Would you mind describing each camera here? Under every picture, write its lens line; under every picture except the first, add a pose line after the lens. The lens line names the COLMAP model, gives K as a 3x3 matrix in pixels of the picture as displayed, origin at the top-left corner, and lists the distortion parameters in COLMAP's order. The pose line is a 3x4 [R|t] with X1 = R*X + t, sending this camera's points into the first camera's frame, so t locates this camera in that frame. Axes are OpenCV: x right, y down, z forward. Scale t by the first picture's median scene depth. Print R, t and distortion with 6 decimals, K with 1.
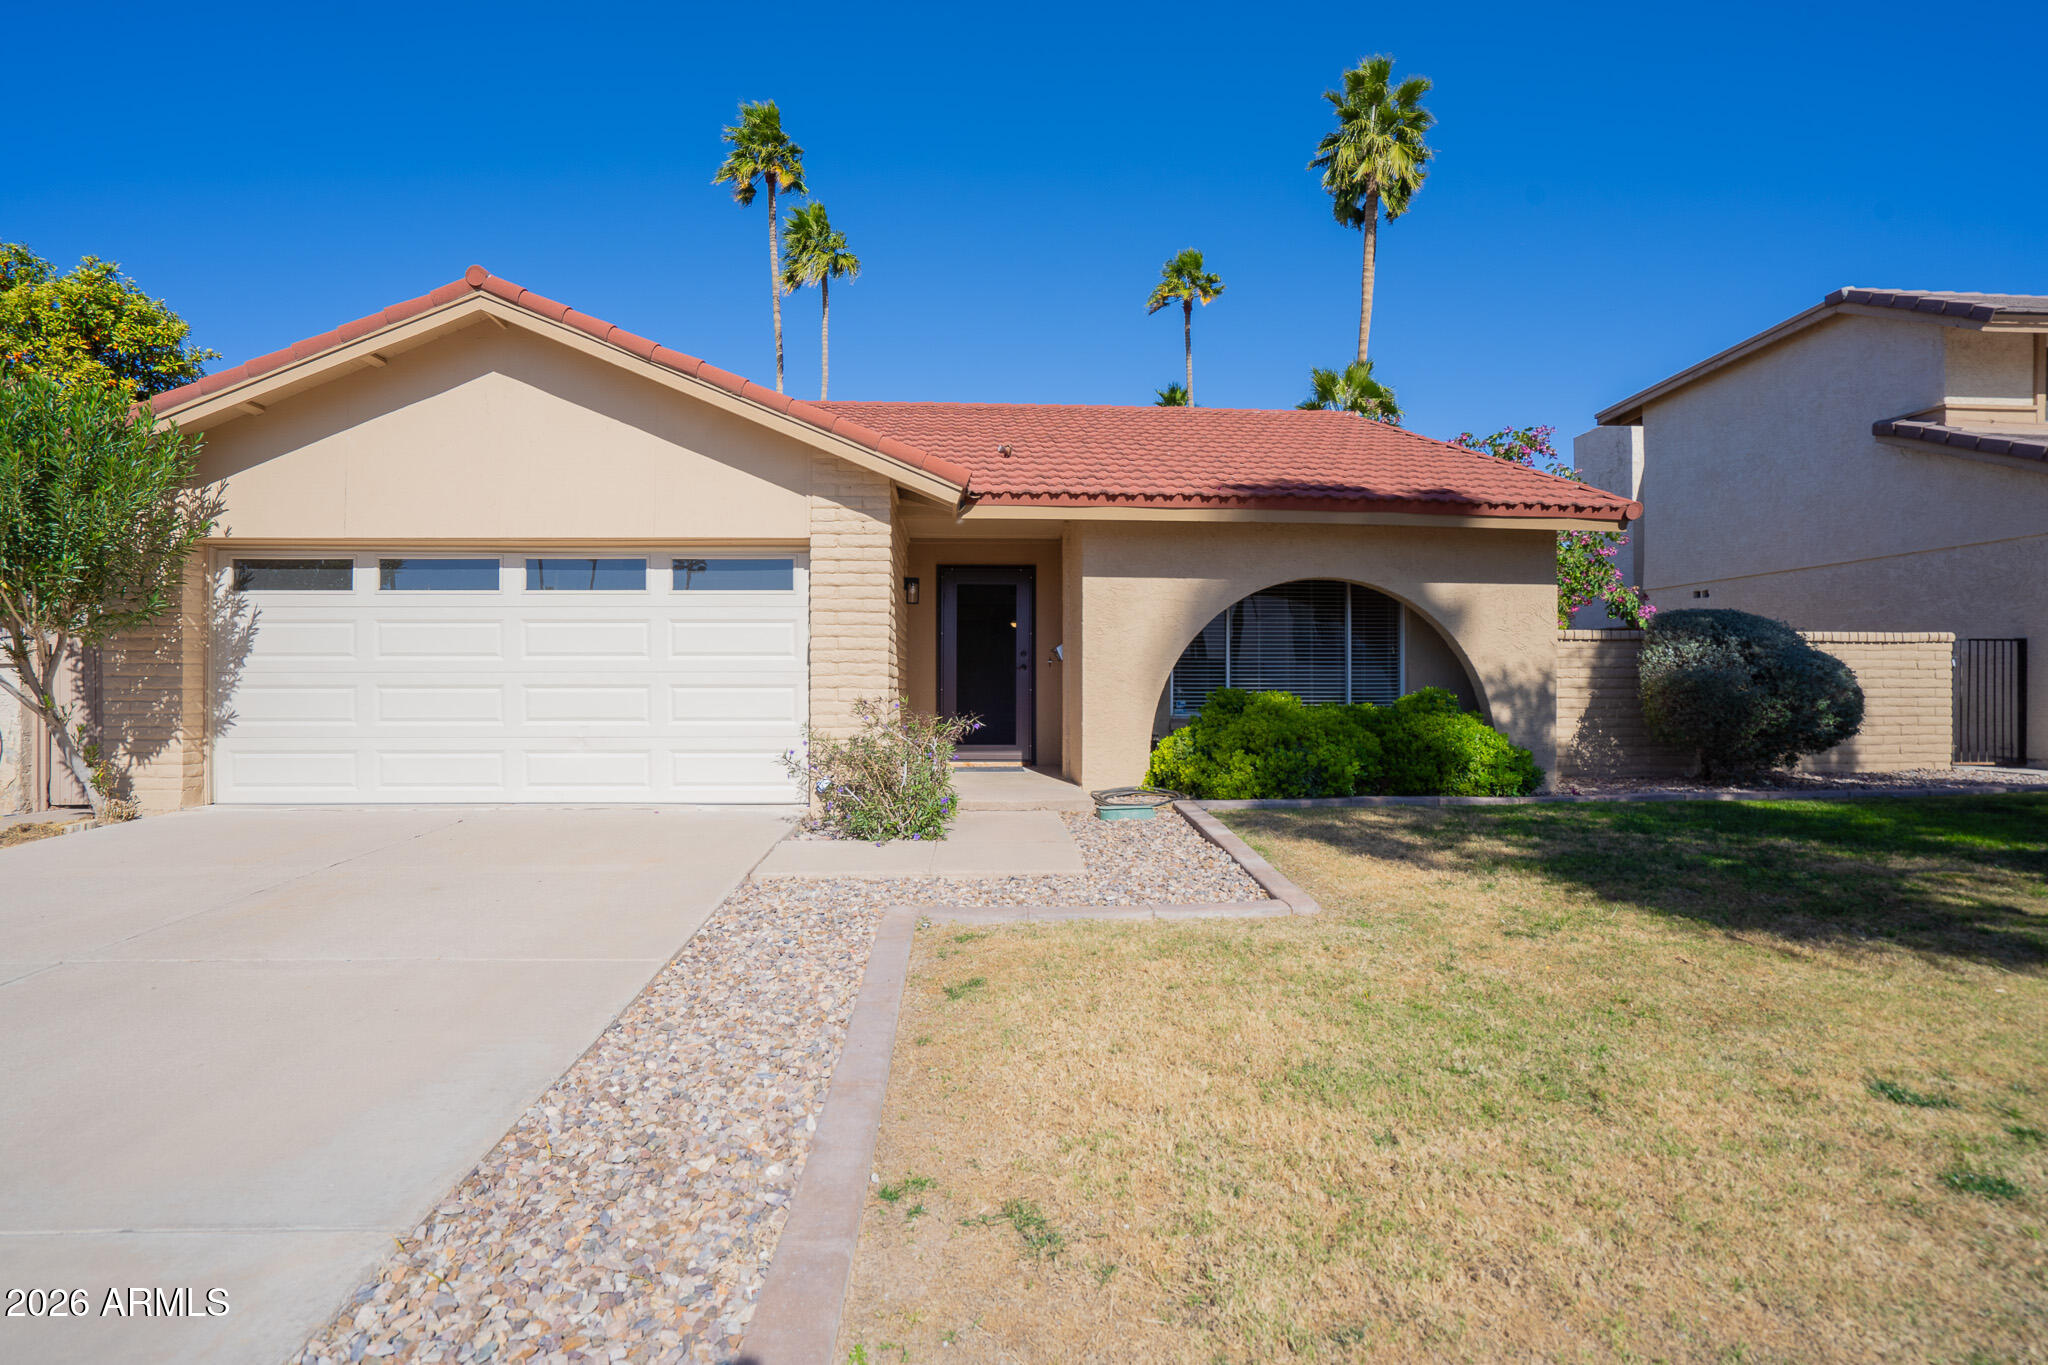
lens RADIAL K [[955.9, 0, 1024.0], [0, 955.9, 682.5], [0, 0, 1]] dist [-0.052104, 0.020398]
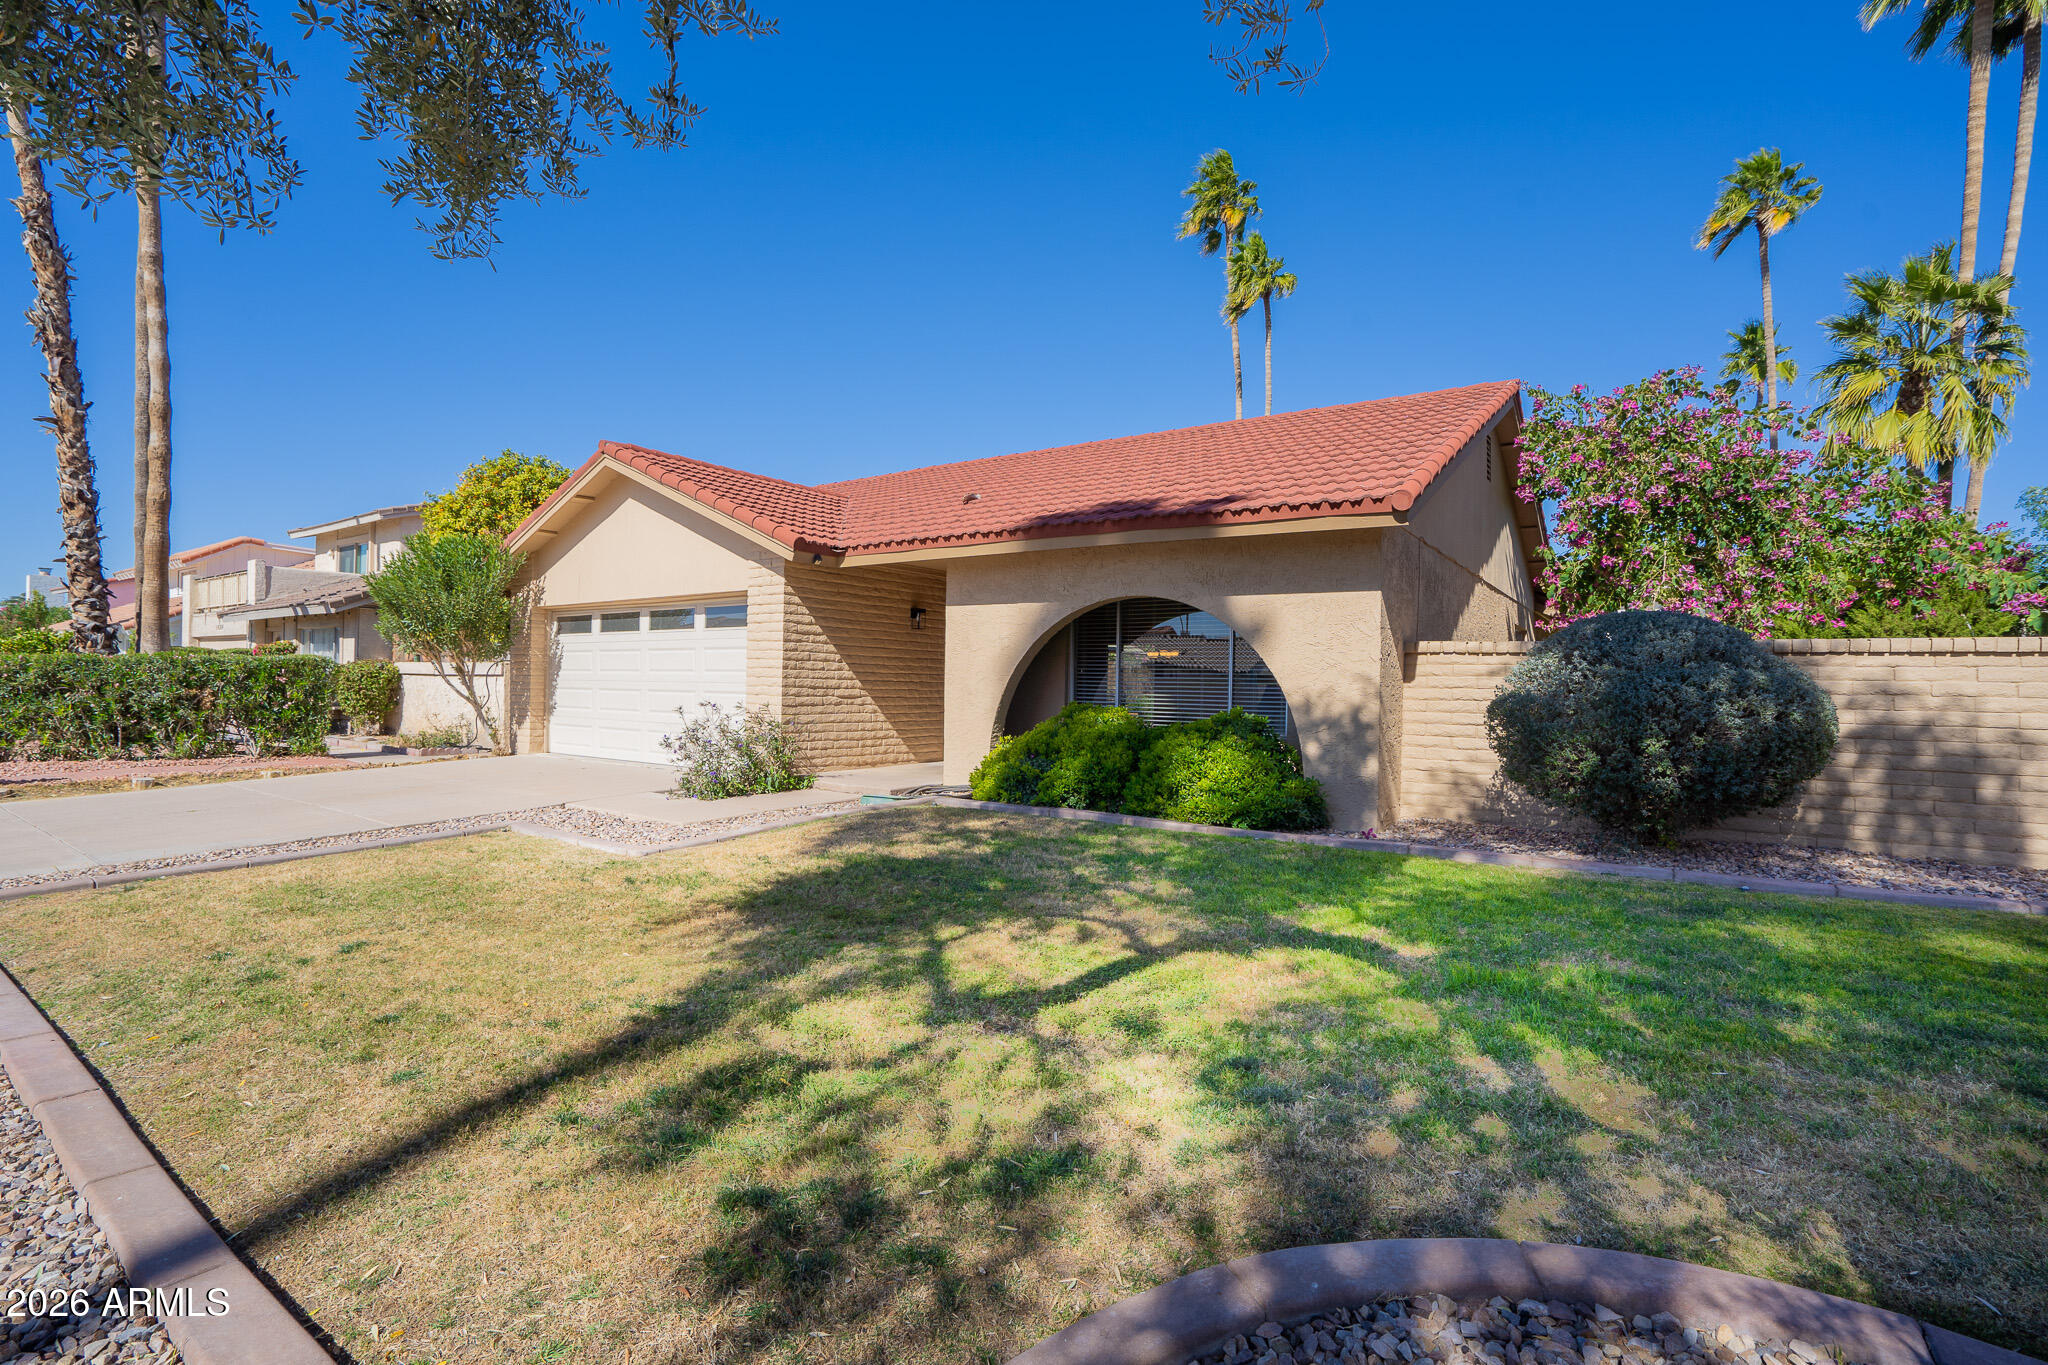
lens RADIAL K [[913.1, 0, 998.8], [0, 913.1, 676.6], [0, 0, 1]] dist [-0.047134, 0.015637]
pose [[0.783513, 0.007297, -0.621333, 0.858868], [-0.012086, 0.999921, -0.003499, -0.020572], [0.621258, 0.010251, 0.783539, 0.158004]]
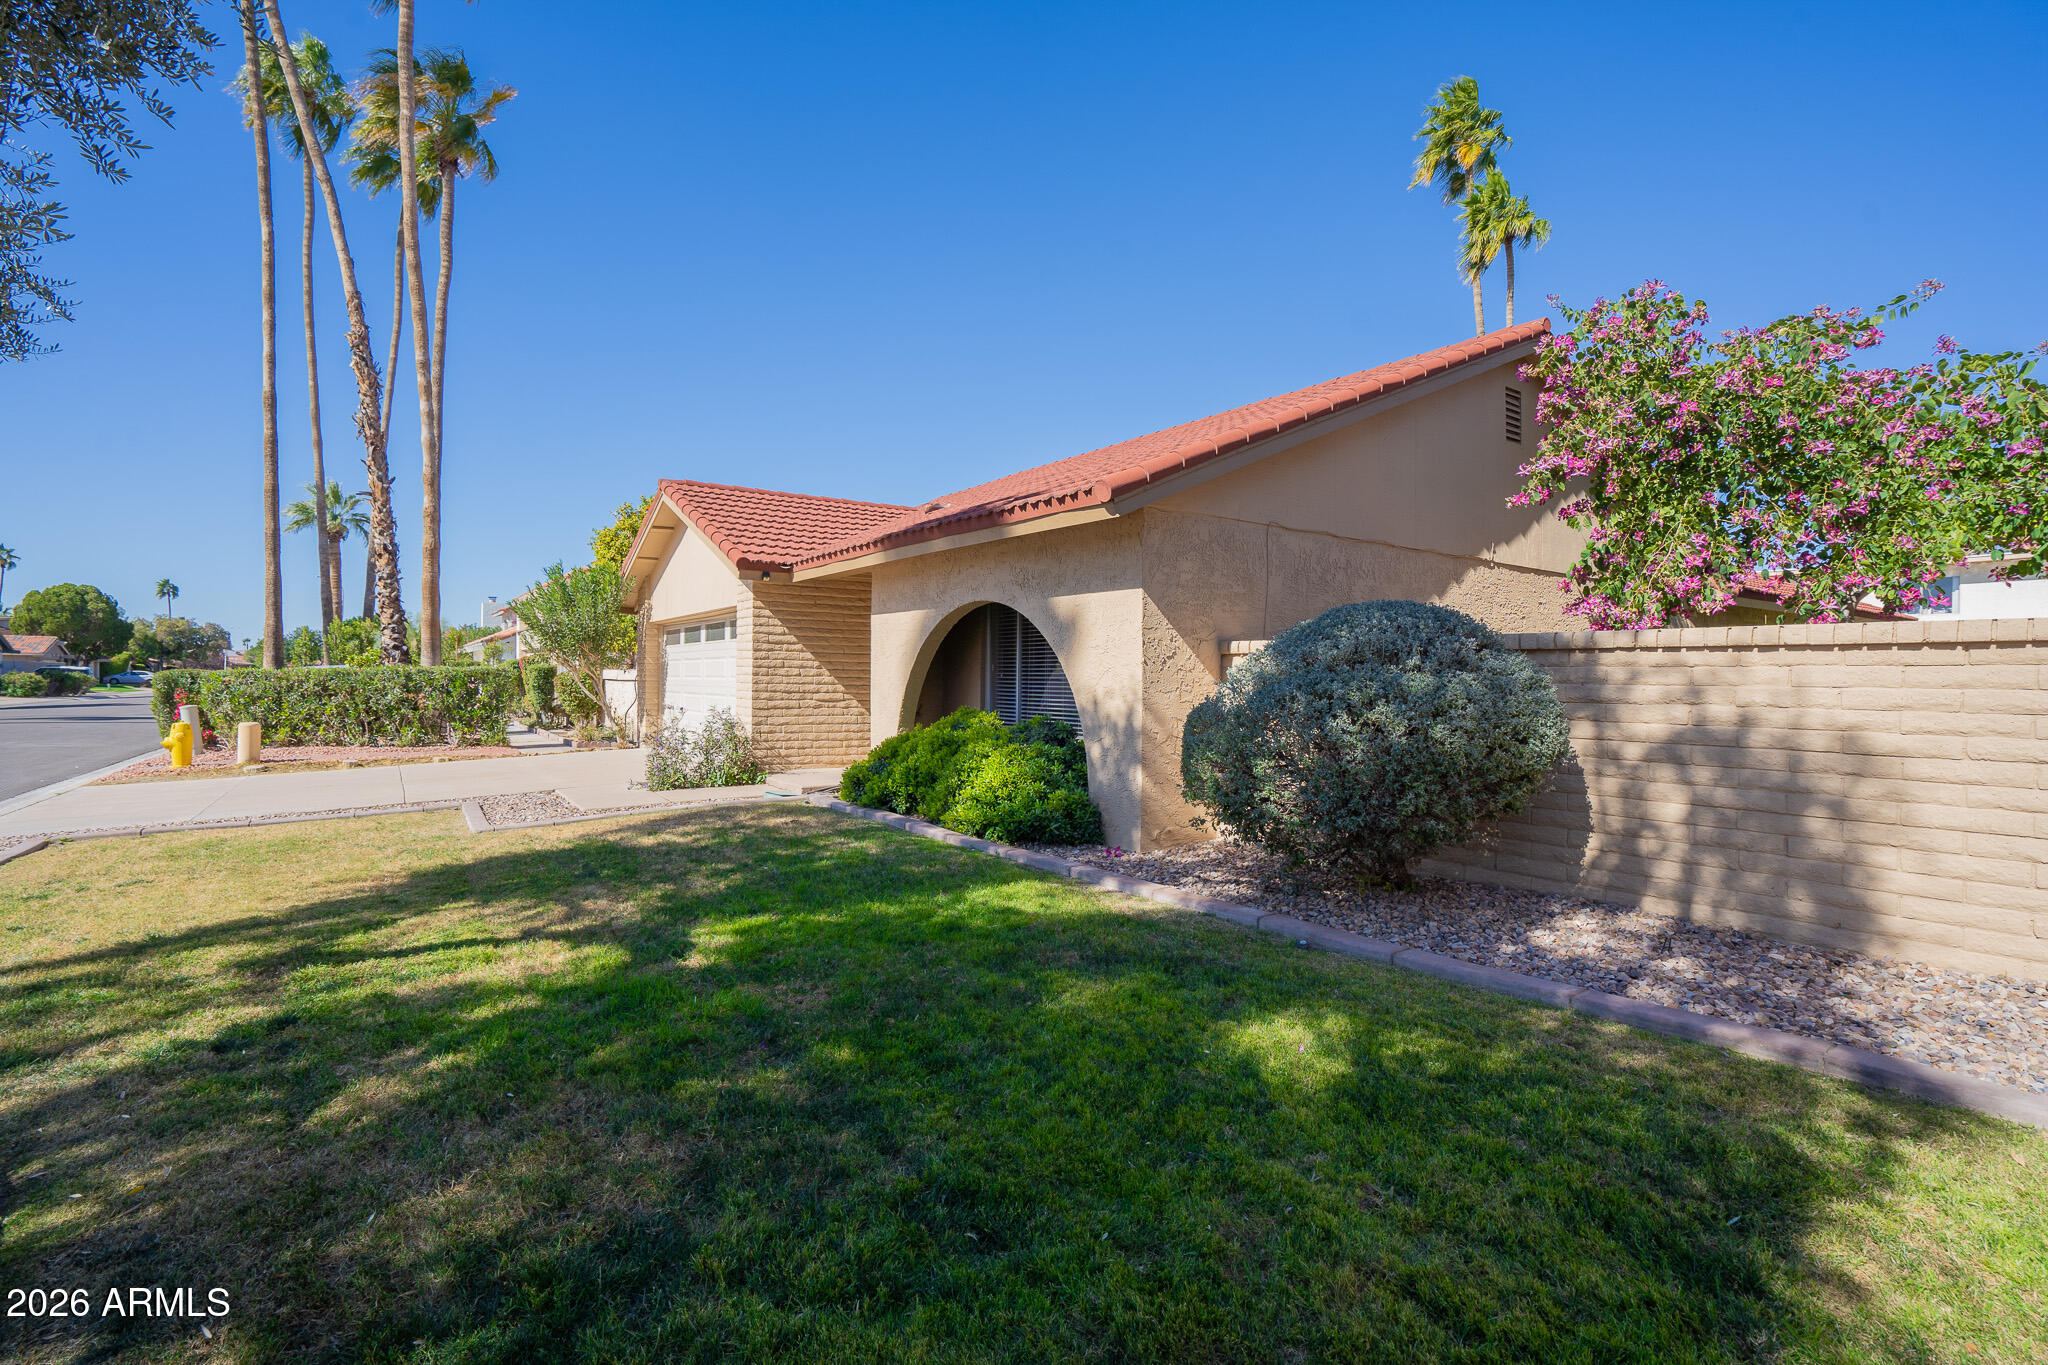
lens RADIAL K [[913.1, 0, 998.8], [0, 913.1, 676.6], [0, 0, 1]] dist [-0.047134, 0.015637]
pose [[0.525878, 0.003222, -0.850554, 1.220286], [-0.004714, 0.999989, 0.000874, -0.033002], [0.850547, 0.003550, 0.525887, 0.537784]]
